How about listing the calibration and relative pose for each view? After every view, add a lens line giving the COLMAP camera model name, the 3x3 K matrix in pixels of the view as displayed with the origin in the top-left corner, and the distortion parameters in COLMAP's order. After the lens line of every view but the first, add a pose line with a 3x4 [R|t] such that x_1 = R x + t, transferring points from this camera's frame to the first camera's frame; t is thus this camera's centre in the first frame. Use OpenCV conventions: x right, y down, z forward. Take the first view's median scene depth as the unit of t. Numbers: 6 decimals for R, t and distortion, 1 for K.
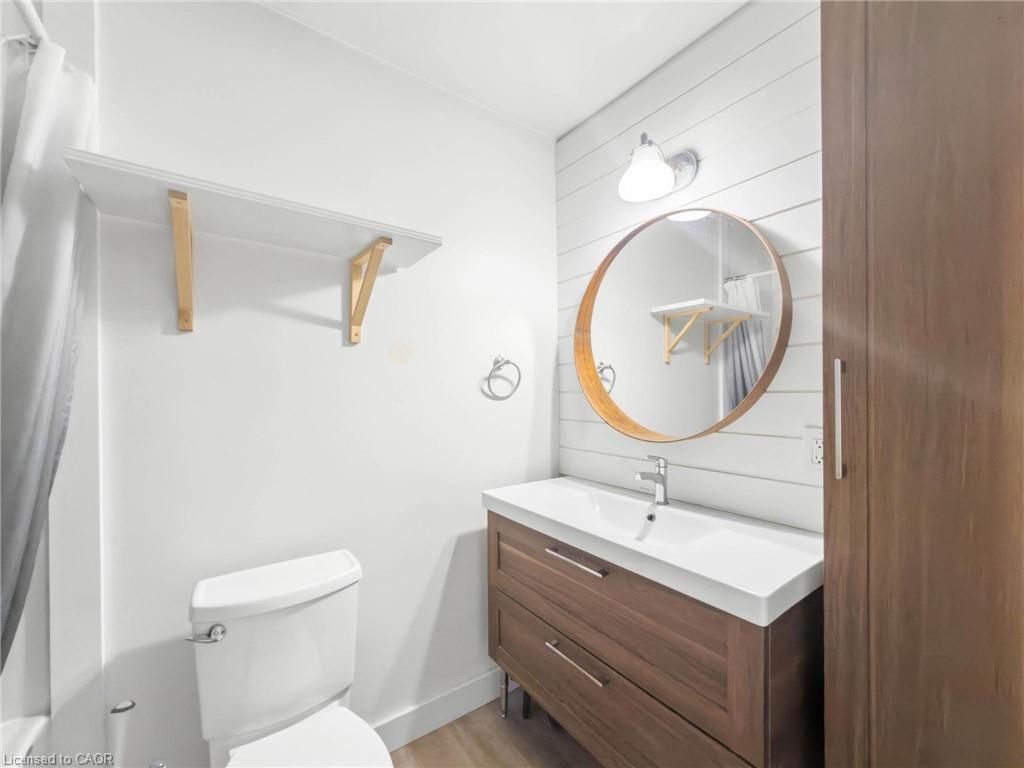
lens RADIAL K [[414.3, 0, 516.5], [0, 414.3, 392.8], [0, 0, 1]] dist [0.000488, -0.000366]
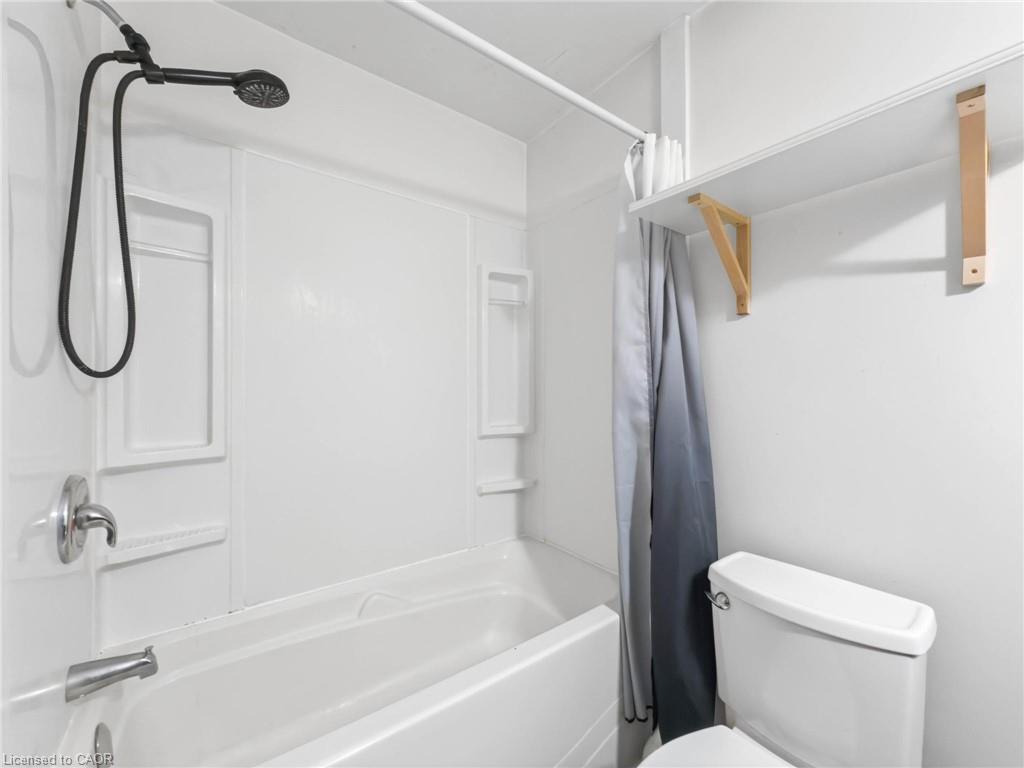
lens RADIAL K [[414.3, 0, 508.5], [0, 414.3, 390.2], [0, 0, 1]] dist [0.000488, -0.000366]
pose [[0.025590, 0.010058, -0.999622, 0.207839], [0.004194, 0.999940, 0.010168, 0.025239], [0.999664, -0.004453, 0.025546, 0.305445]]
